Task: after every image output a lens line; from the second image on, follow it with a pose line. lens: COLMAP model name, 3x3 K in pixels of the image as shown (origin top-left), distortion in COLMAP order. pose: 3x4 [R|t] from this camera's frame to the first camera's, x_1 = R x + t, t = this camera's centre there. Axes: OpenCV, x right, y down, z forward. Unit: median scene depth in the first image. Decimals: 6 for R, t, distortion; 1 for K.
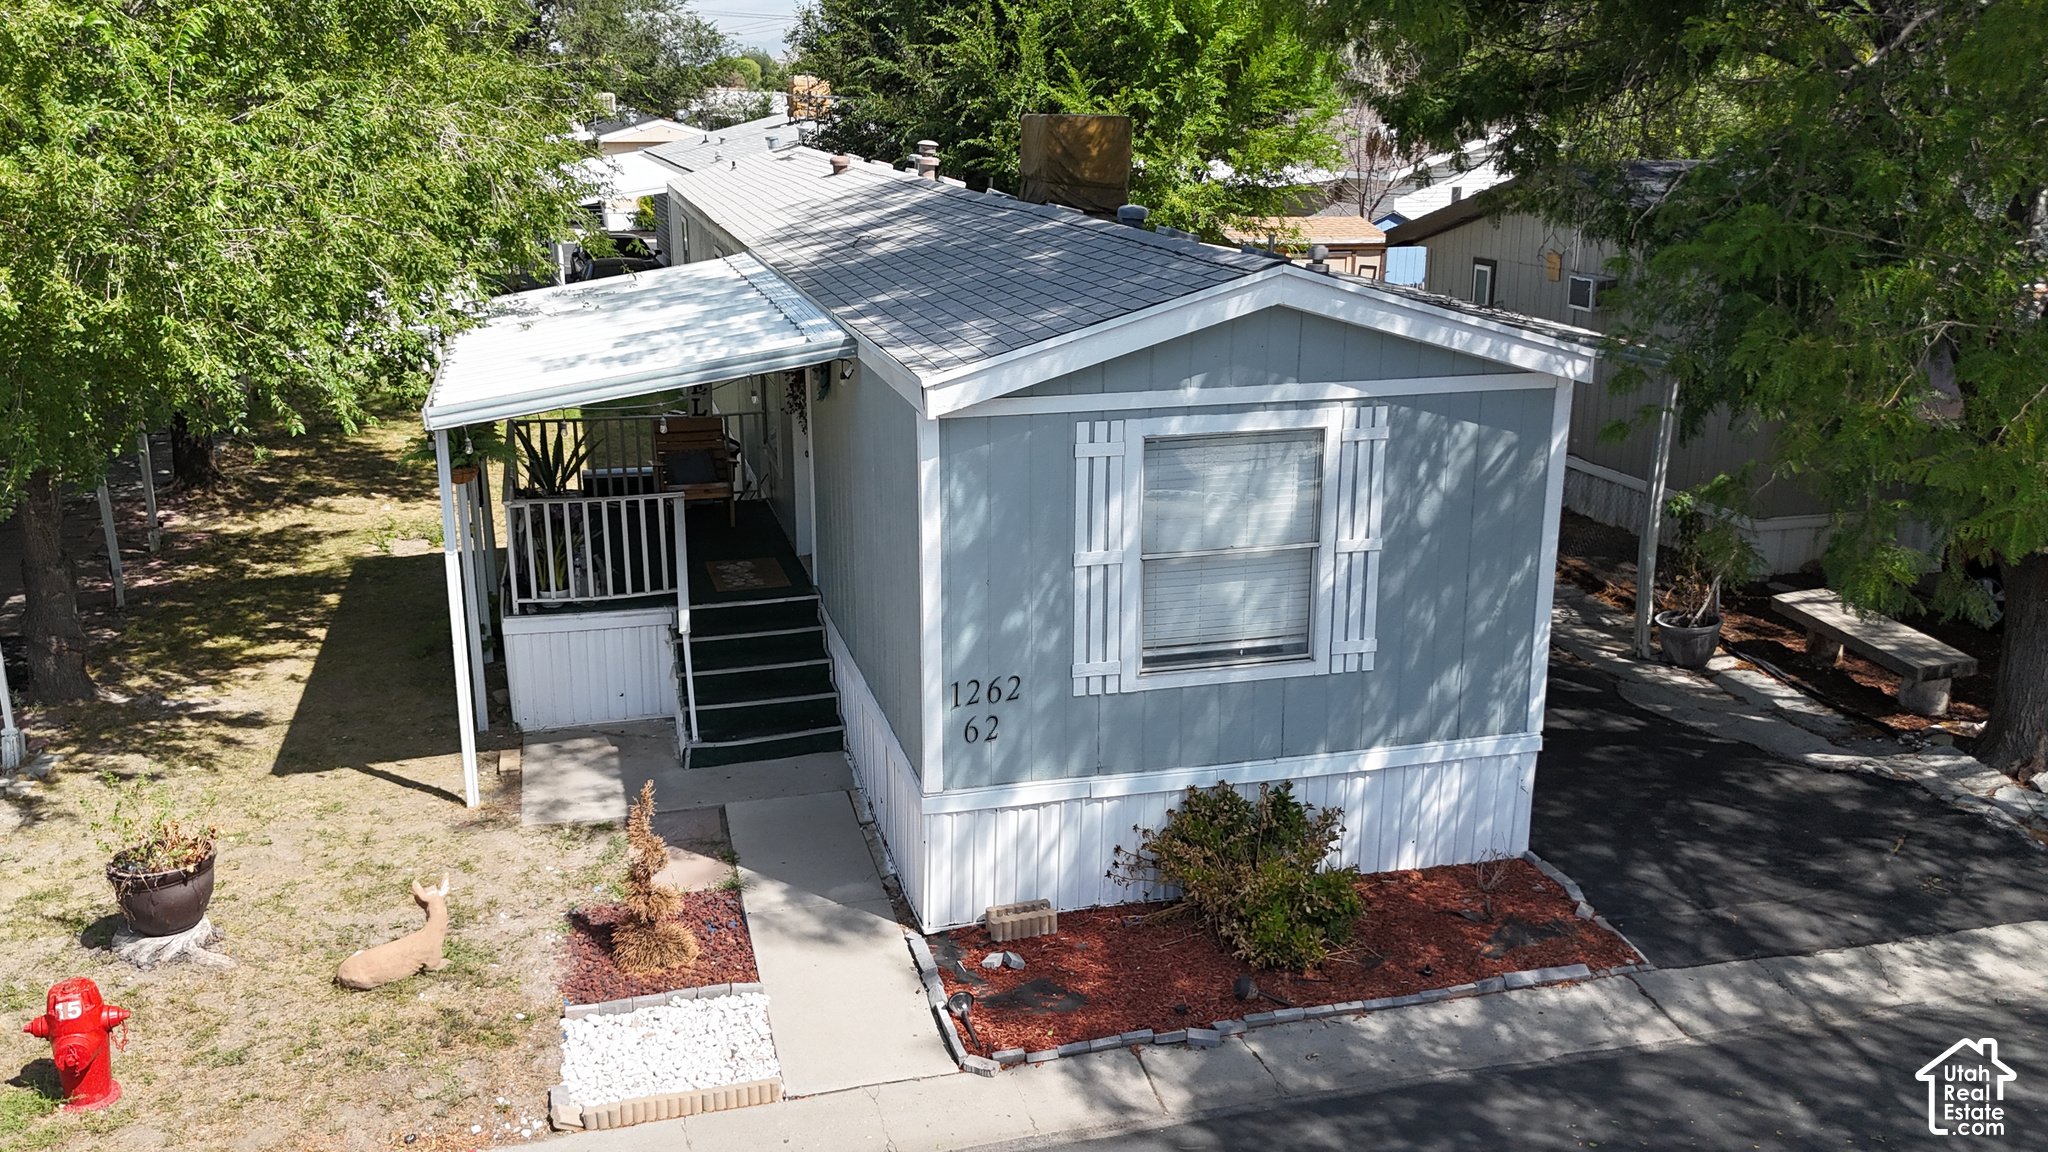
lens RADIAL K [[1743.5, 0, 1024.0], [0, 1743.5, 576.0], [0, 0, 1]] dist [0.051419, -0.021429]
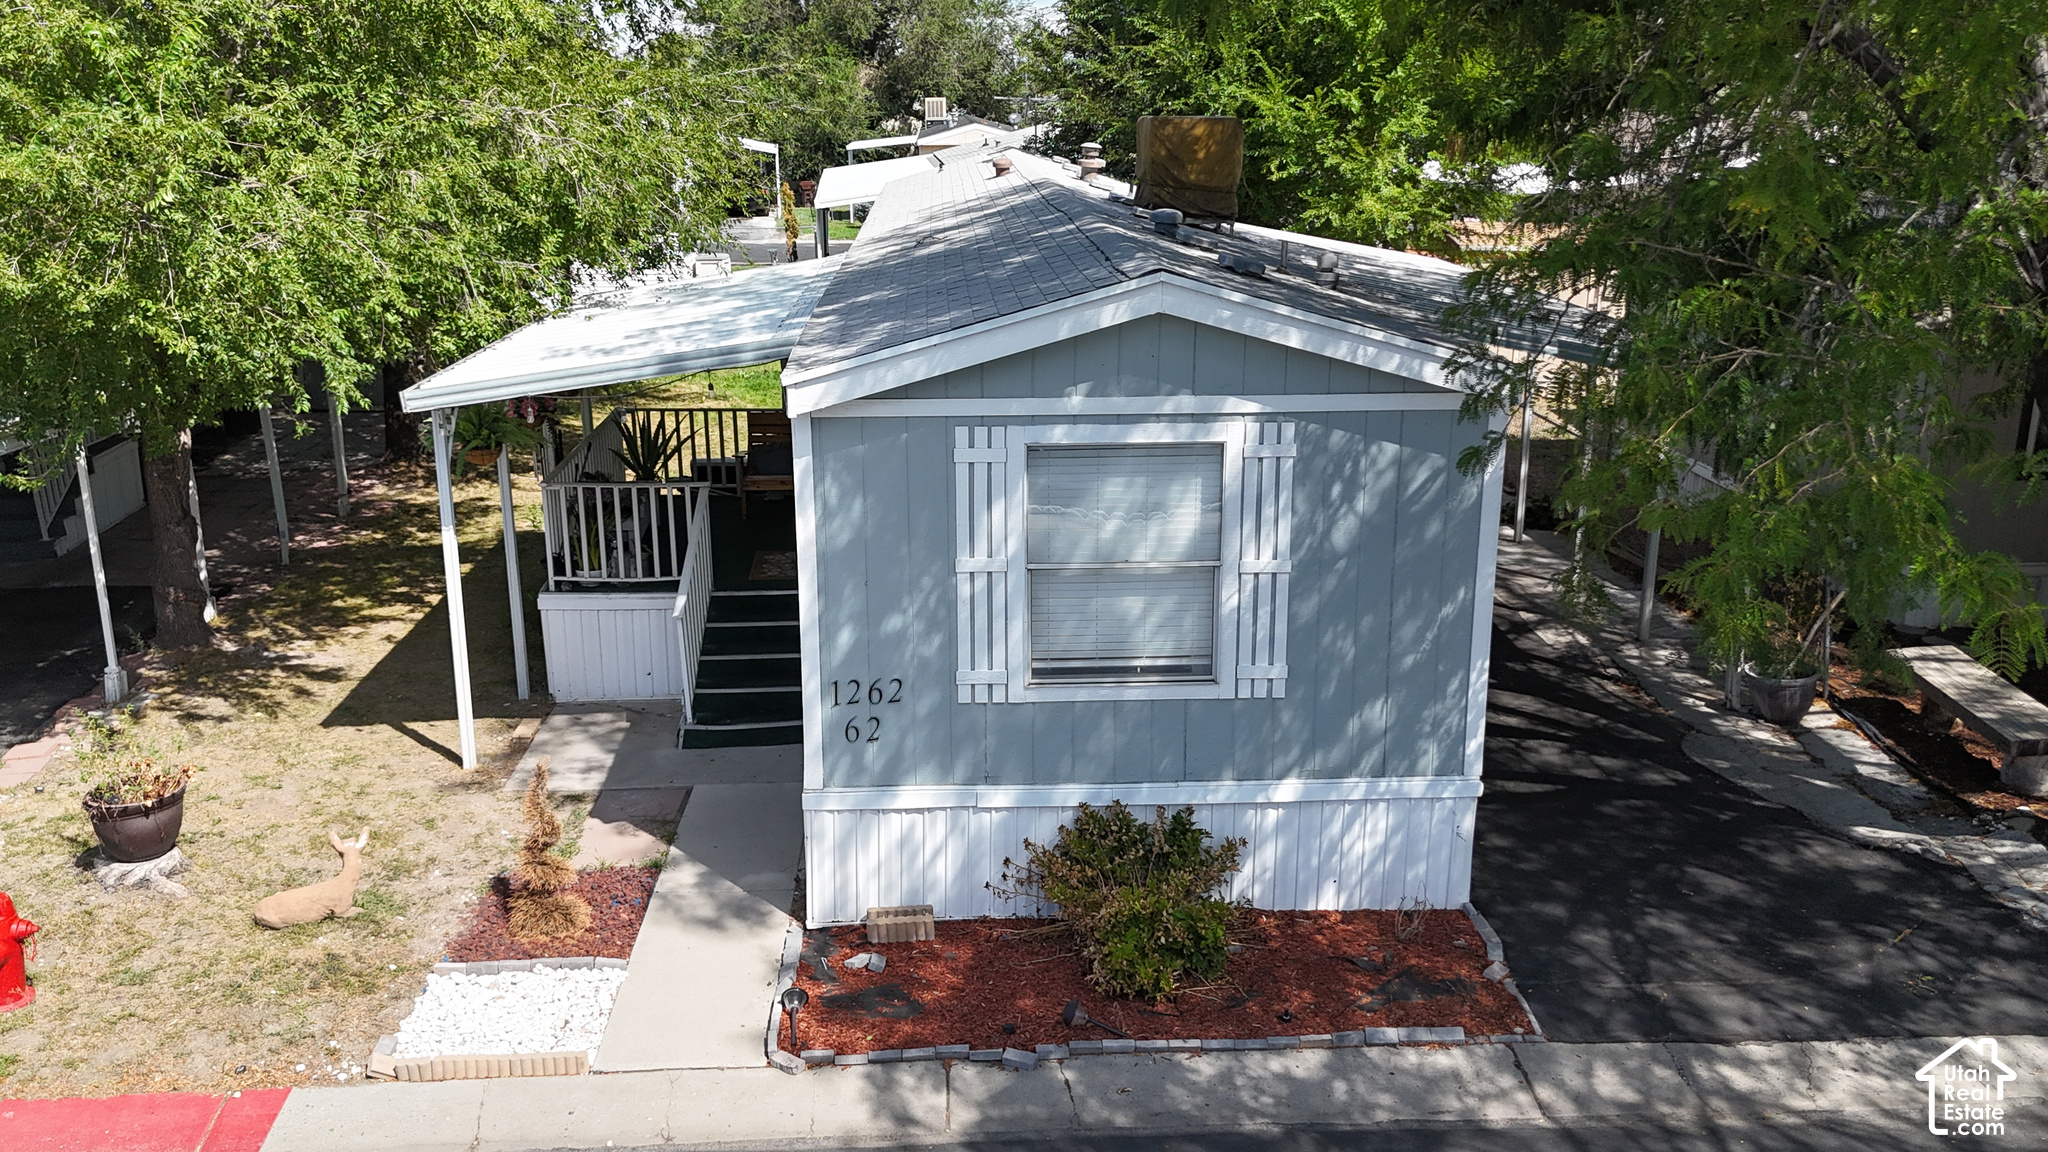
lens RADIAL K [[1743.5, 0, 1024.0], [0, 1743.5, 576.0], [0, 0, 1]] dist [0.051419, -0.021429]
pose [[0.976574, 0.054671, -0.208121, 0.260613], [-0.054848, 0.998483, 0.004922, -0.009760], [0.208074, 0.006608, 0.978091, 0.036932]]
